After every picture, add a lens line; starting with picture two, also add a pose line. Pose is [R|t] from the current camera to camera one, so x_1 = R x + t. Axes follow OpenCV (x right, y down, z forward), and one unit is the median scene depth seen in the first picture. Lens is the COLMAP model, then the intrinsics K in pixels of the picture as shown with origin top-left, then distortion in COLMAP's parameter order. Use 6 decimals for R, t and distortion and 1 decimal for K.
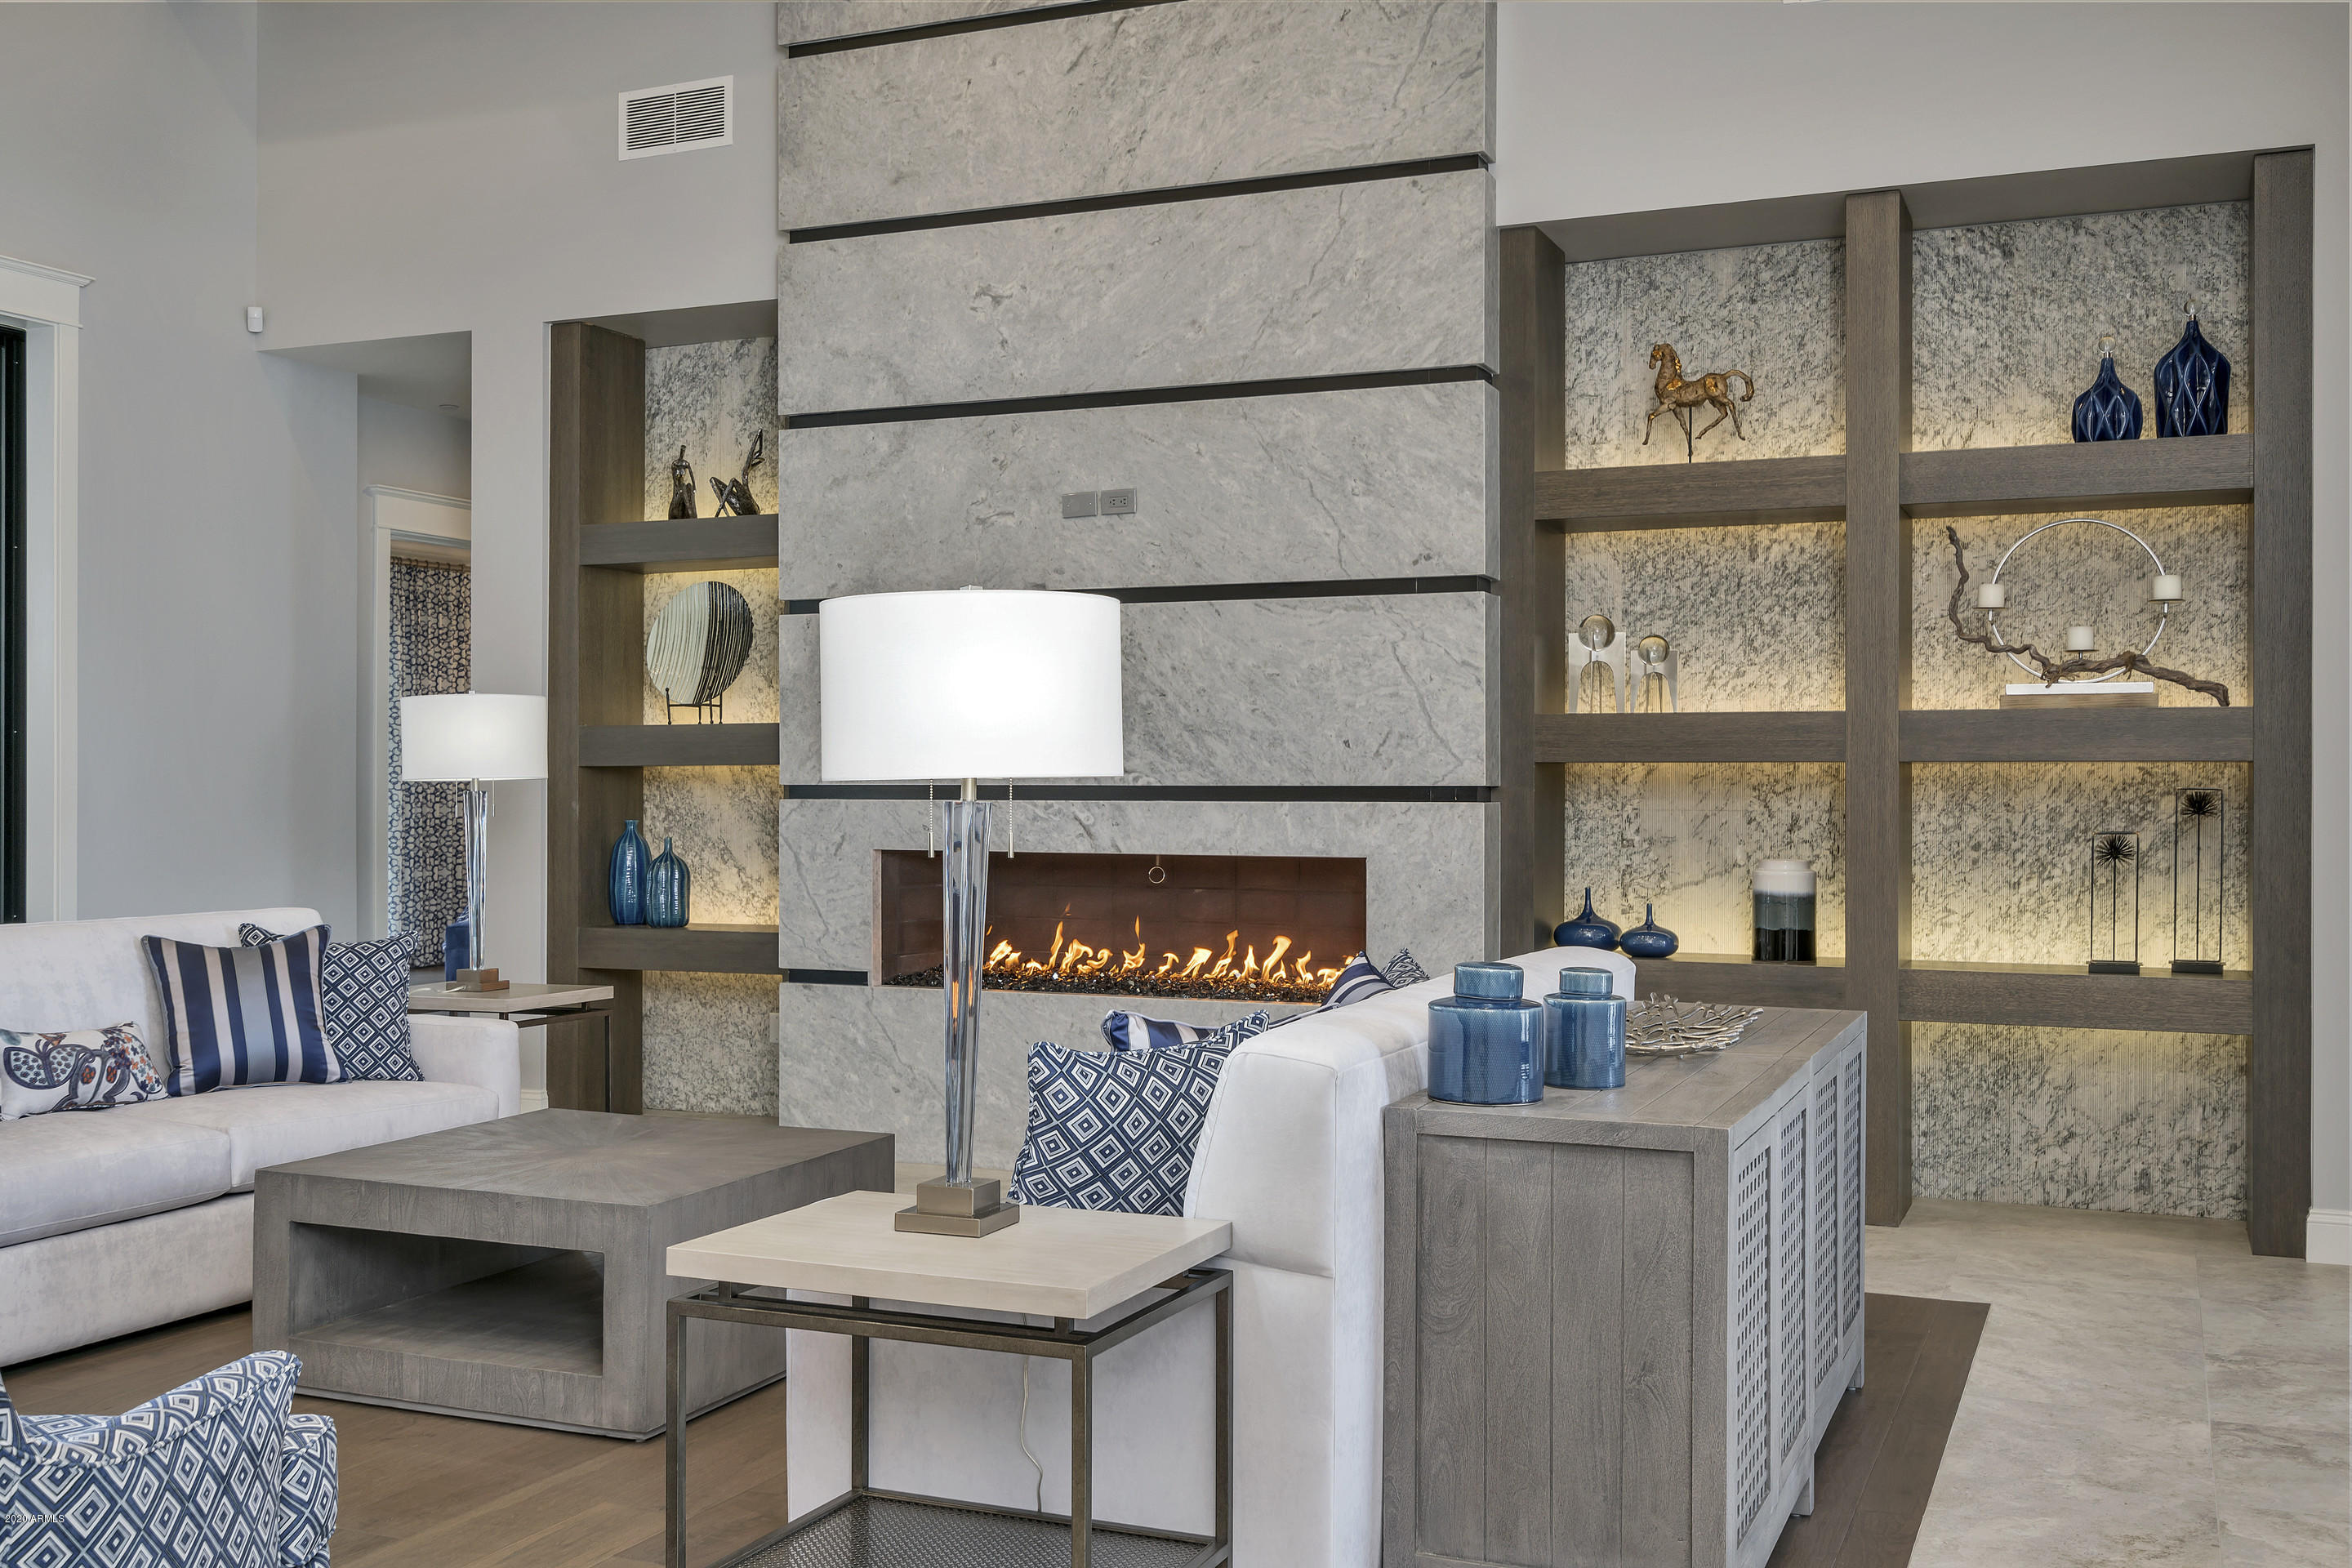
lens RADIAL K [[2302.6, 0, 1101.5], [0, 2302.6, 776.7], [0, 0, 1]] dist [0.025479, -0.040518]
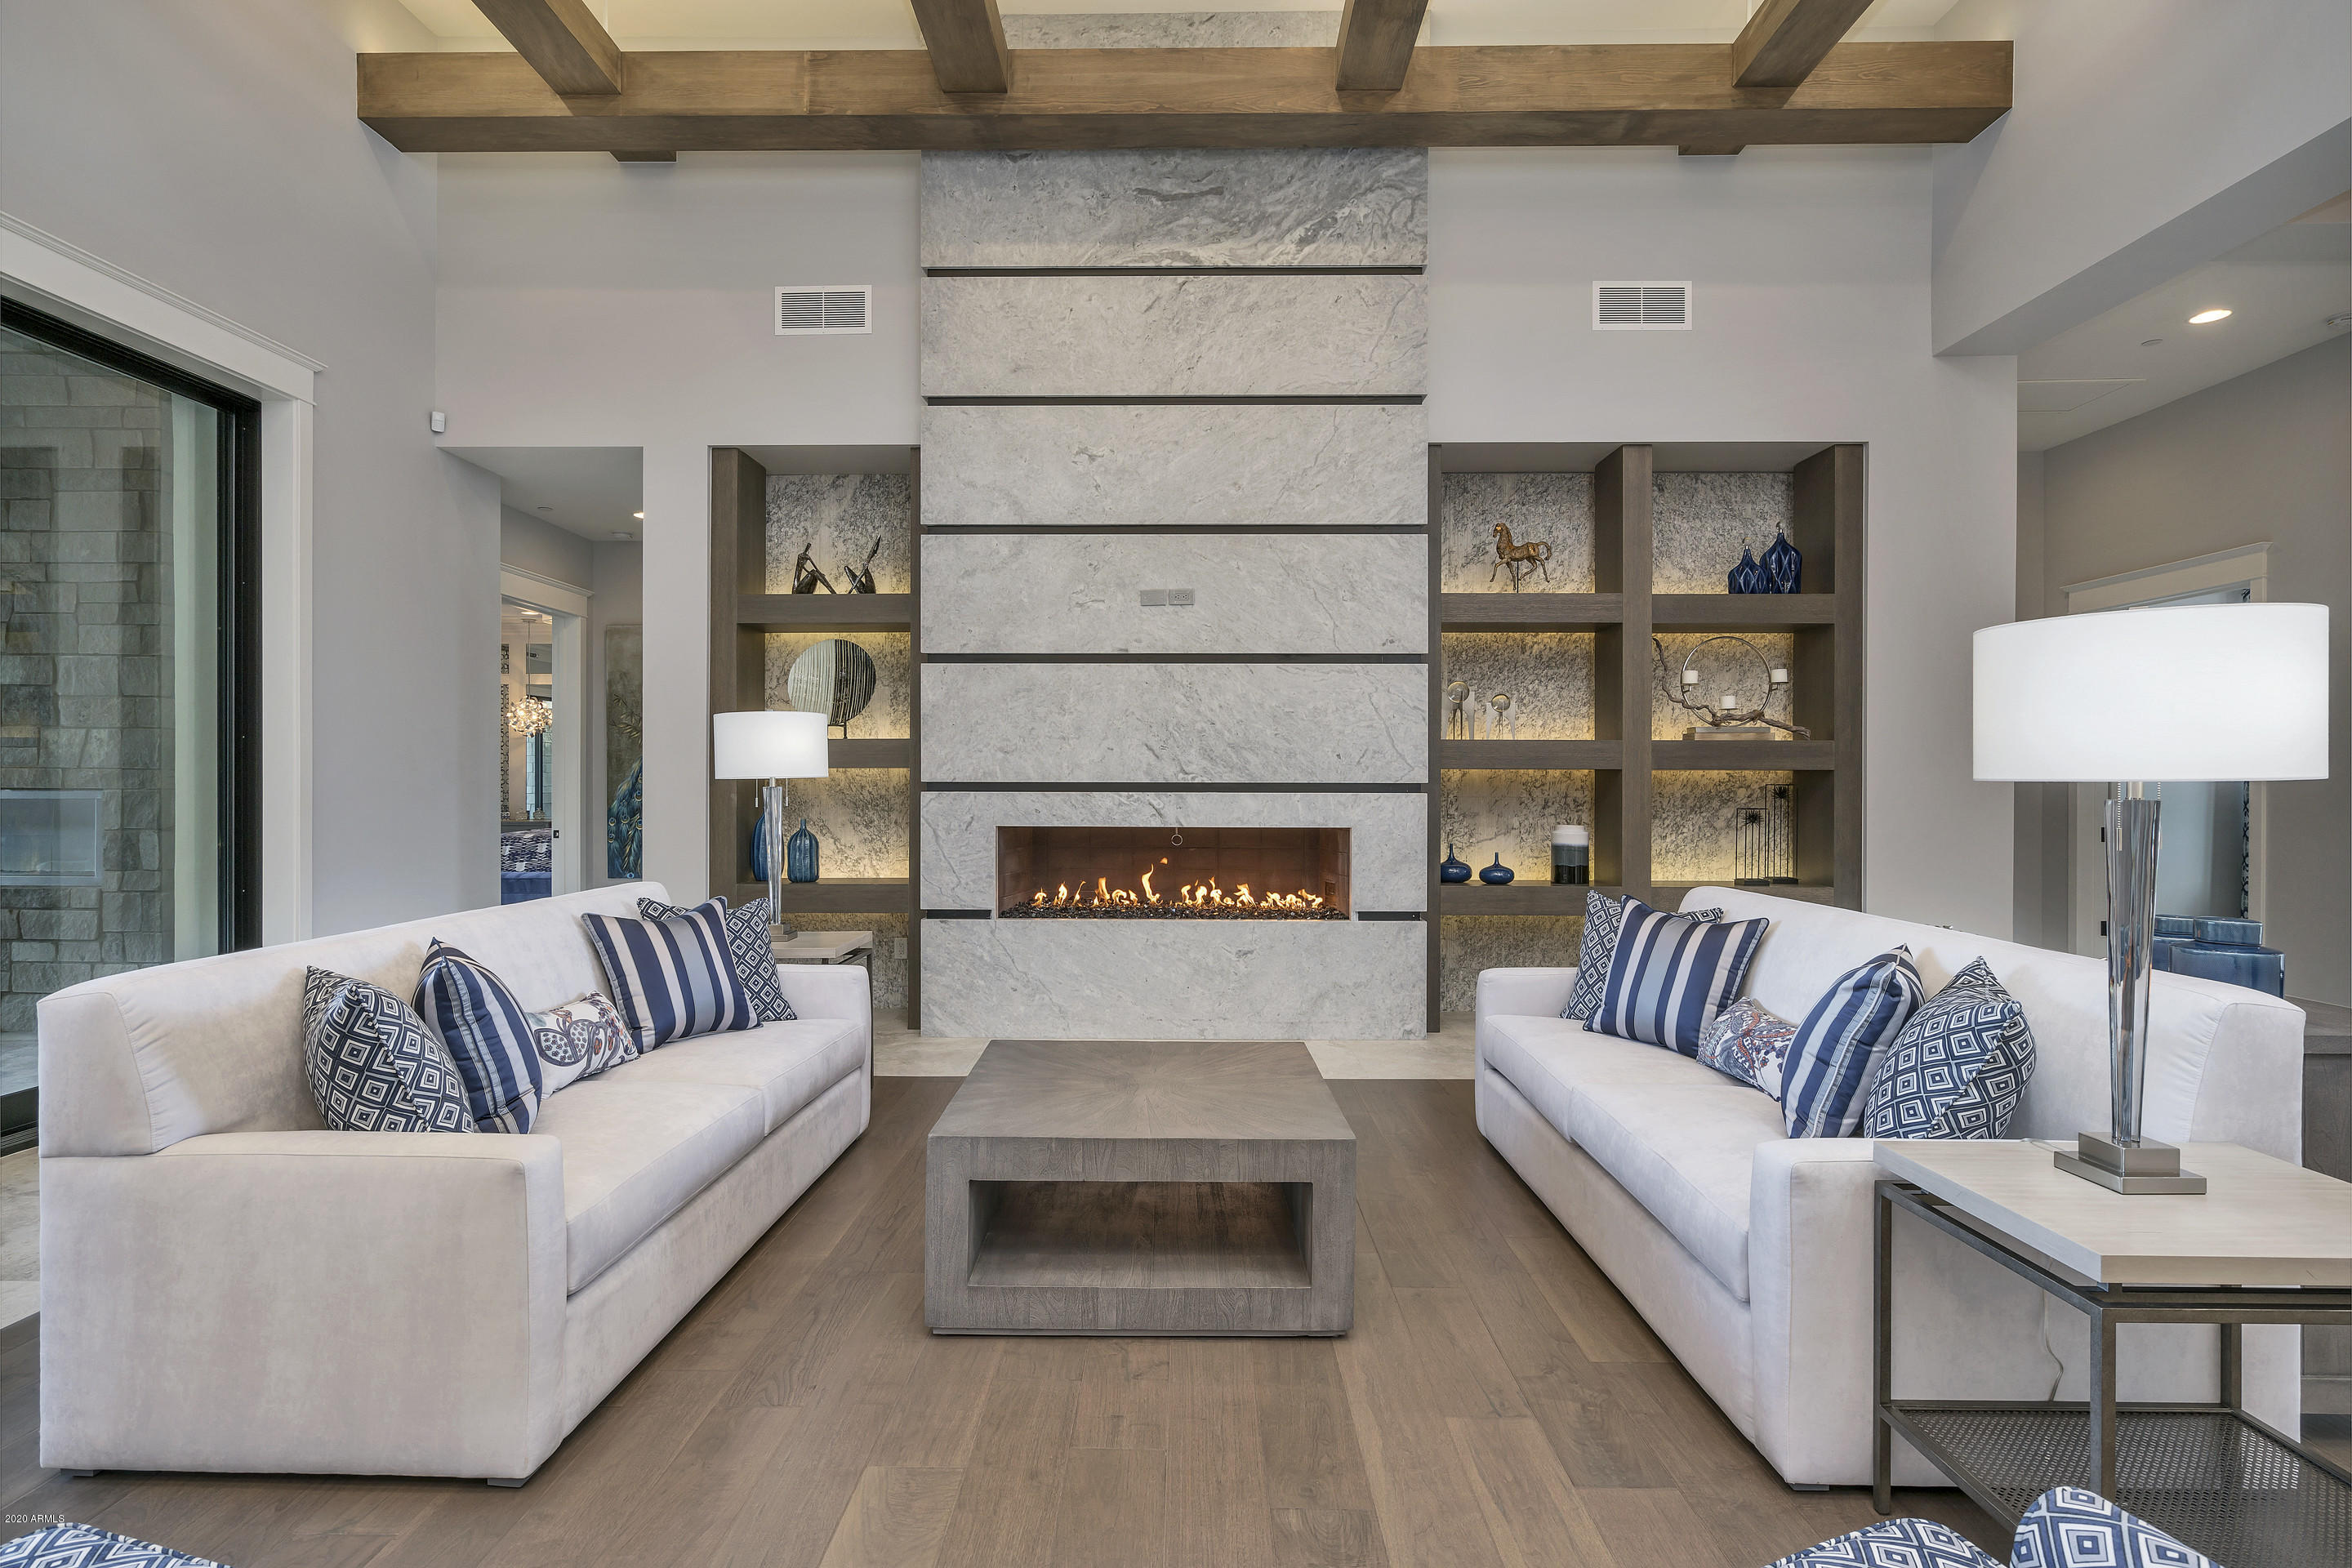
lens RADIAL K [[1176.1, 0, 1176.0], [0, 1176.1, 784.0], [0, 0, 1]] dist [-0.001787, 0.000924]
pose [[0.918497, -0.000298, 0.395427, -0.307027], [-0.002250, 0.999980, 0.005979, 0.000232], [-0.395421, -0.006382, 0.918478, 0.285419]]
